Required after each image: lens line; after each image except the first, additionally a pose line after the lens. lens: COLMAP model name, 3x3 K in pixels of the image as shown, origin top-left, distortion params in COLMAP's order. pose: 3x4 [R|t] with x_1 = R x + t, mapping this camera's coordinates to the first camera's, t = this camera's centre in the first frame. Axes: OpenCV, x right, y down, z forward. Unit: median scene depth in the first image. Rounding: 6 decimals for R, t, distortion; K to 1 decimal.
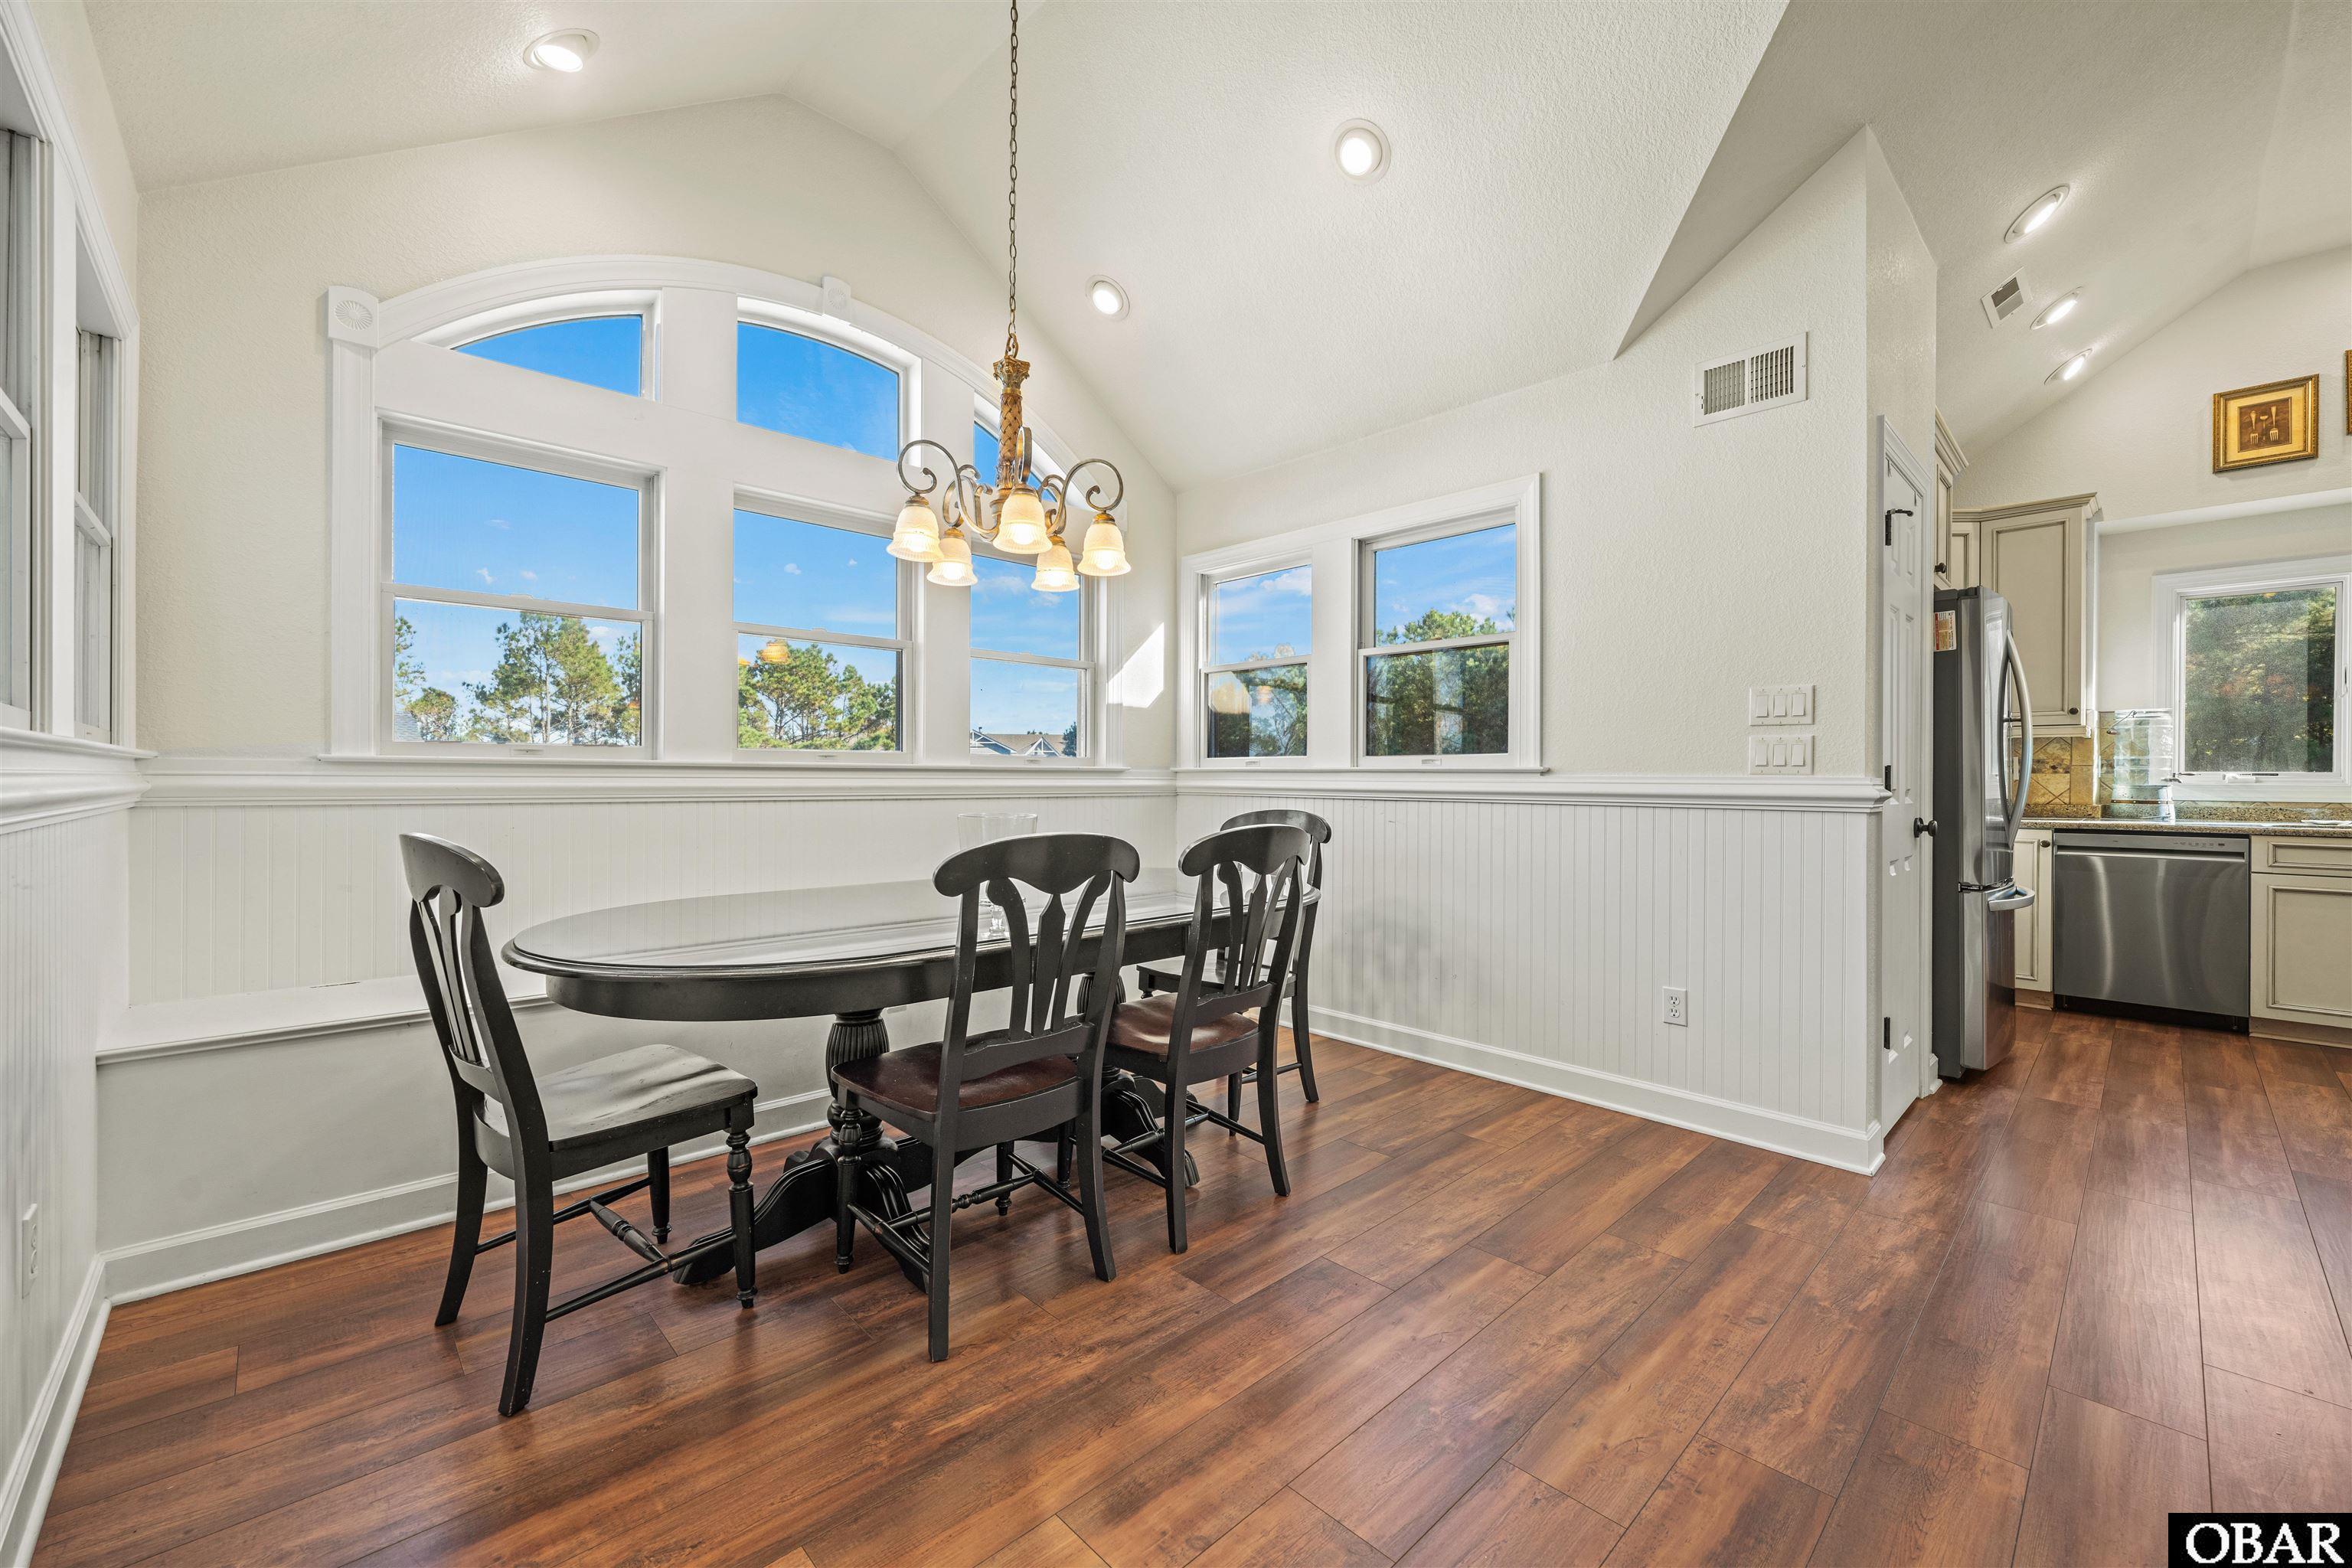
lens RADIAL K [[937.6, 0, 1180.5], [0, 937.6, 775.6], [0, 0, 1]] dist [-0.002323, 0.001334]
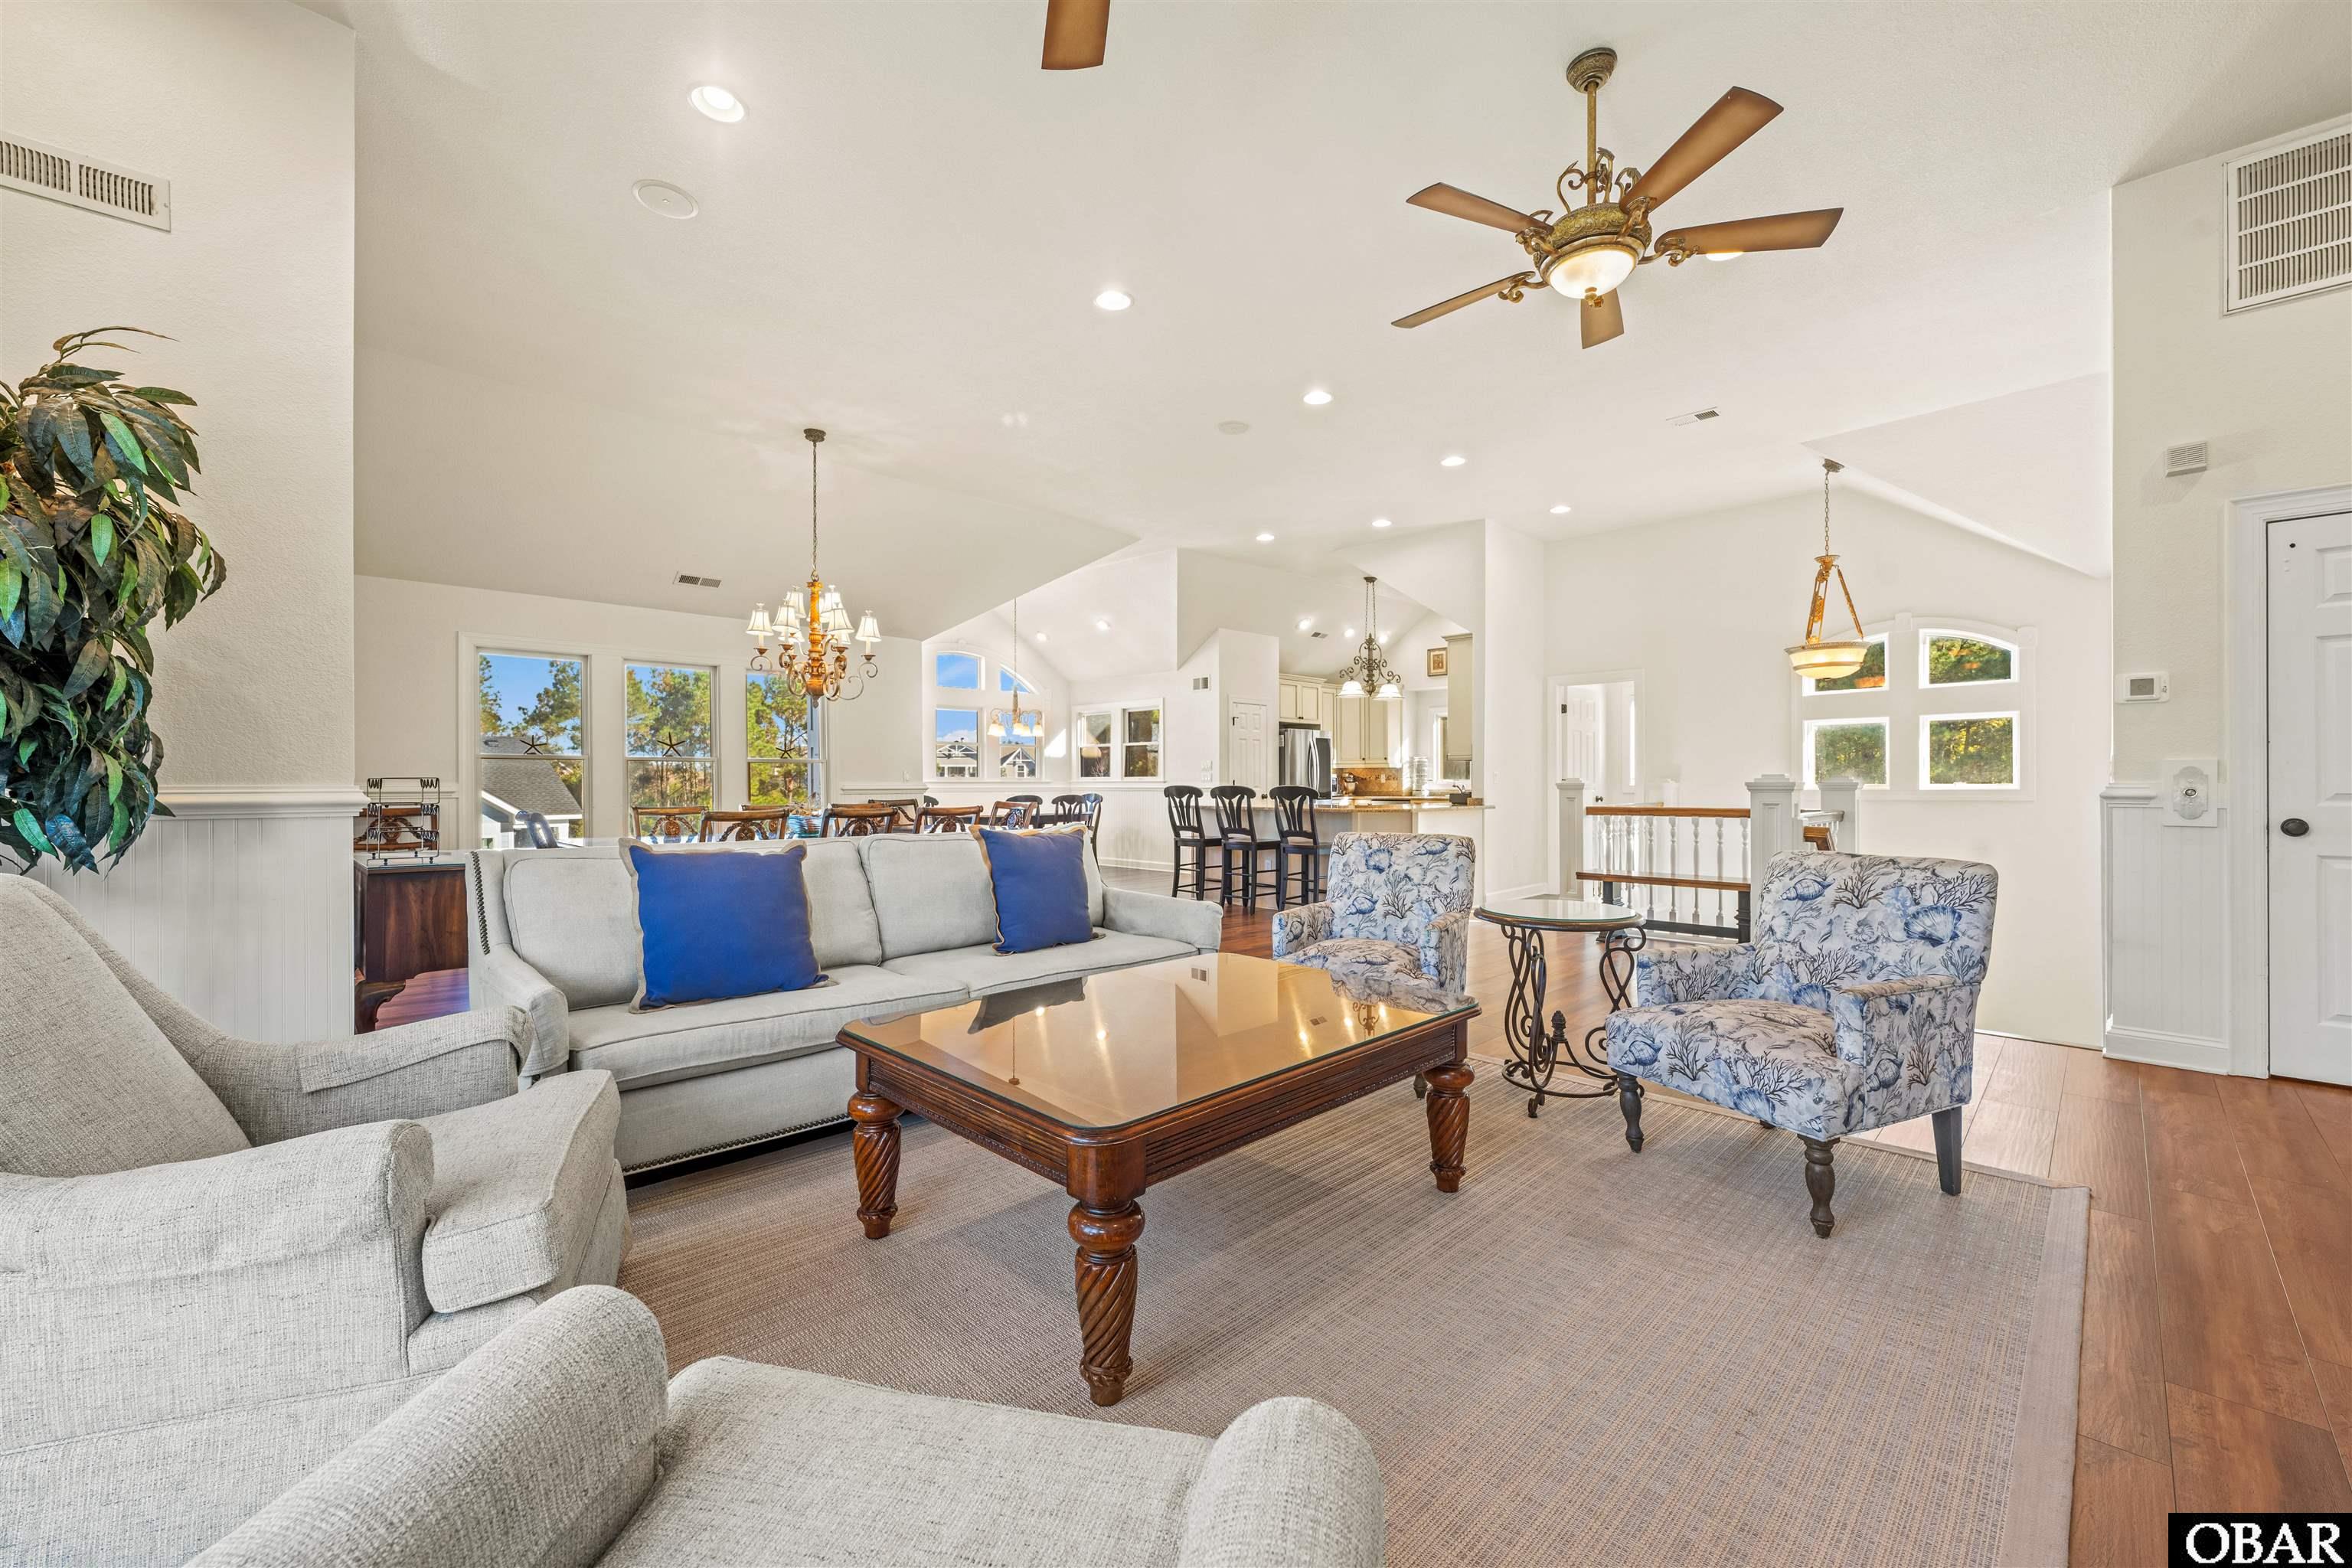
lens RADIAL K [[937.6, 0, 1191.9], [0, 937.6, 782.8], [0, 0, 1]] dist [-0.002323, 0.001334]
pose [[0.999117, -0.007039, 0.041421, 0.282143], [0.006928, 0.999972, 0.002824, -0.008767], [-0.041440, -0.002535, 0.999138, -2.103782]]
